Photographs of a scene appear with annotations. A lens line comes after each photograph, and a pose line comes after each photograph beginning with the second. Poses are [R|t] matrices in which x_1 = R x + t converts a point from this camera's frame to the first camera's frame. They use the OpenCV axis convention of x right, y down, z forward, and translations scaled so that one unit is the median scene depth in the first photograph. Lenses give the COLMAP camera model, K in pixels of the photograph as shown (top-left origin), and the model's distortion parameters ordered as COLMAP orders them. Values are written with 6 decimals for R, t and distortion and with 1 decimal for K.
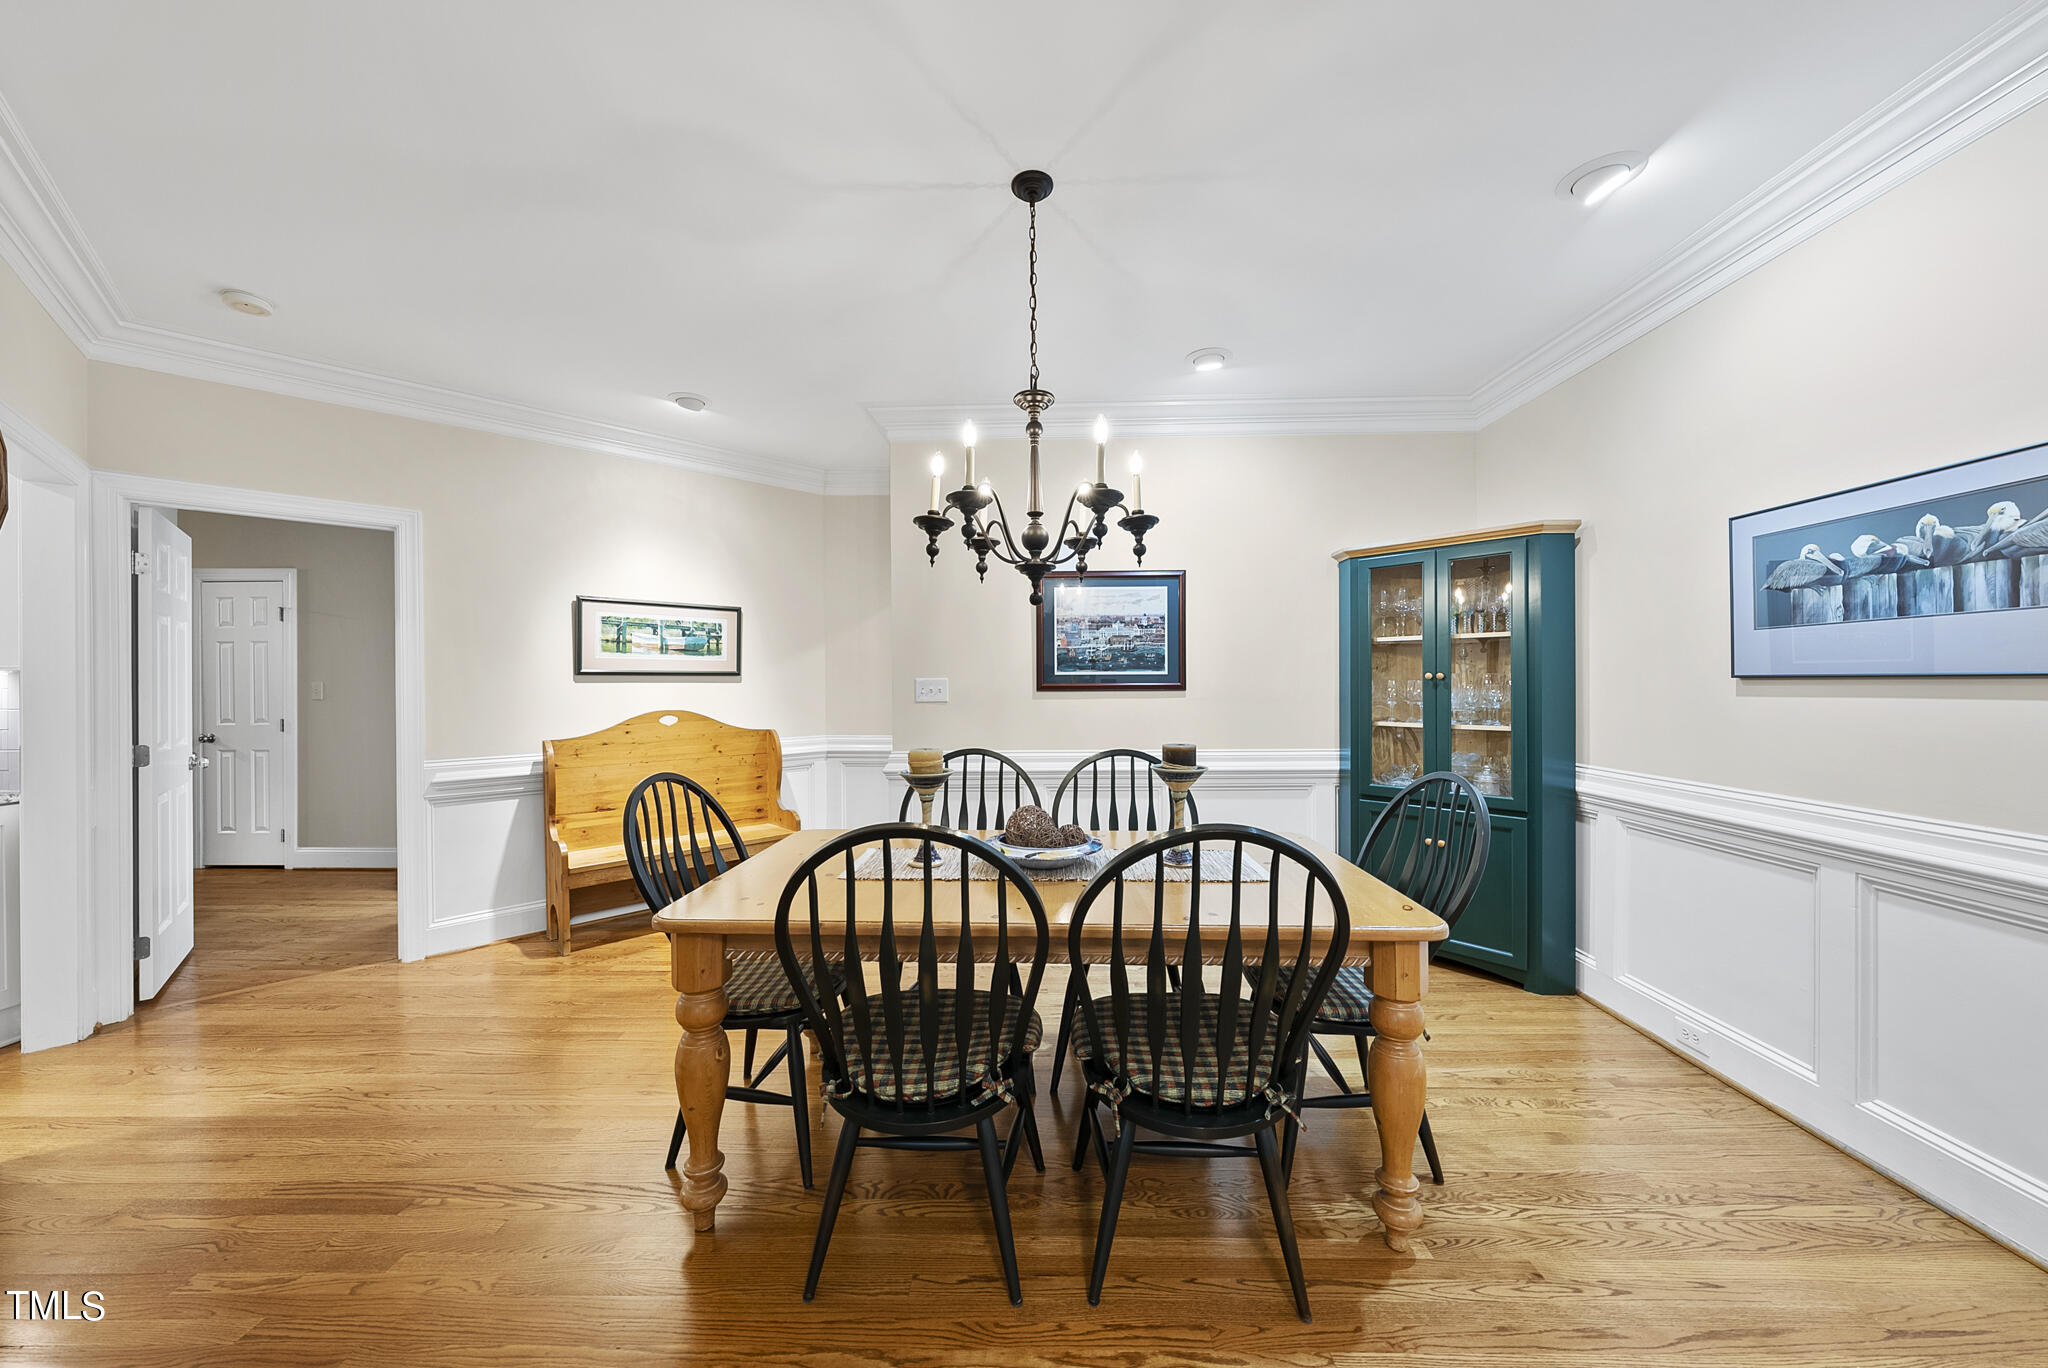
lens RADIAL K [[703.4, 0, 1023.3], [0, 703.4, 681.2], [0, 0, 1]] dist [-0.004228, 0.000343]
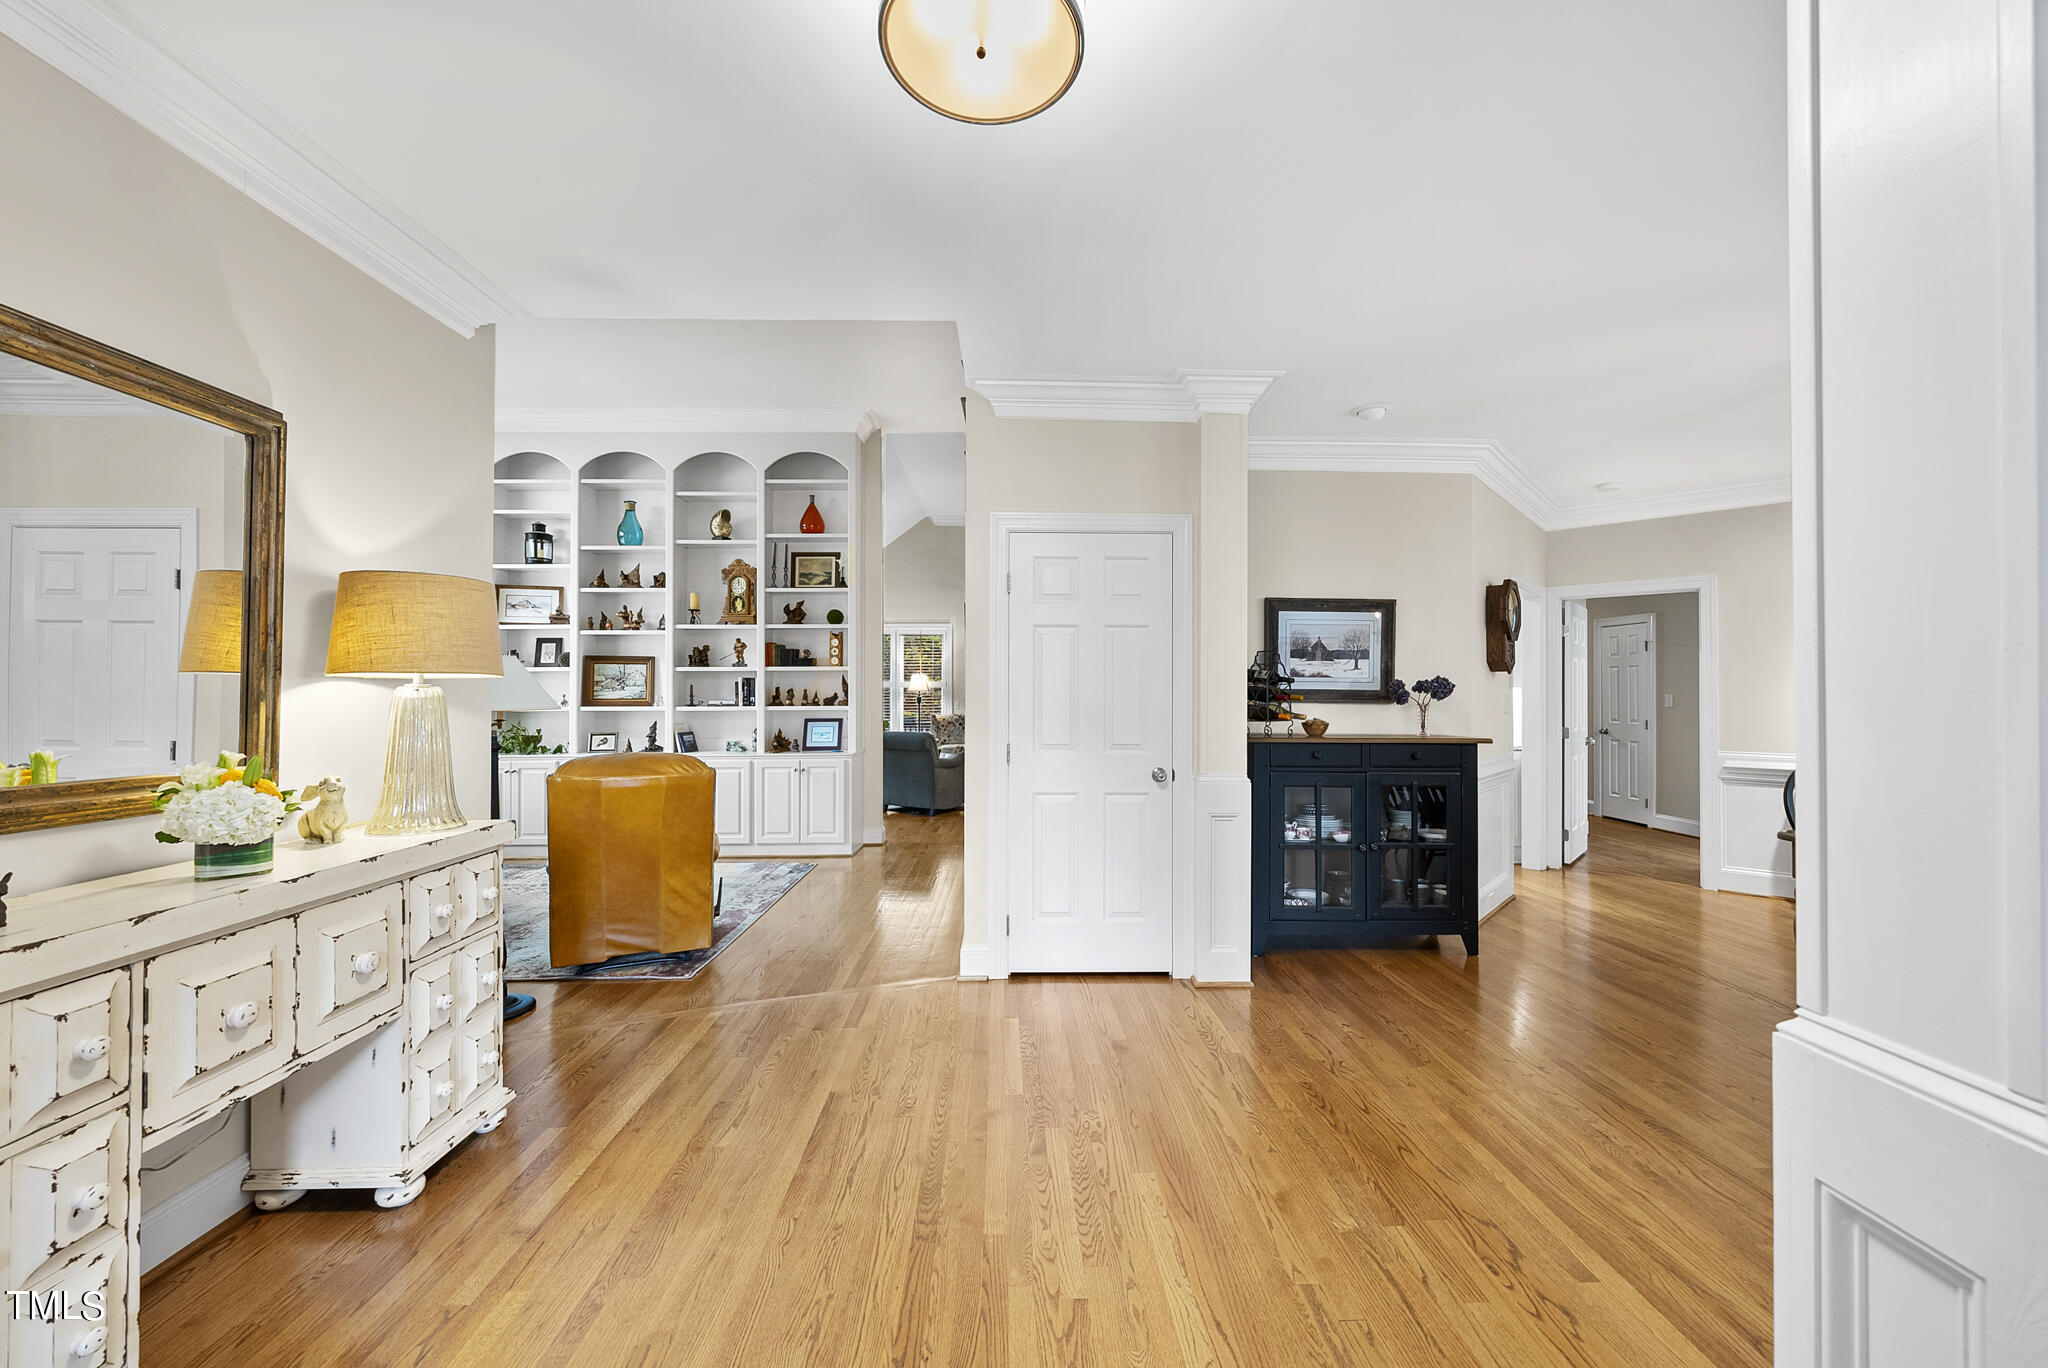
lens RADIAL K [[776.6, 0, 1018.7], [0, 776.6, 686.2], [0, 0, 1]] dist [-0.001168, -0.000026]
pose [[0.042125, -0.003699, -0.999105, 0.829867], [-0.004986, 0.999980, -0.003913, -0.004034], [0.999100, 0.005146, 0.042106, -0.607054]]
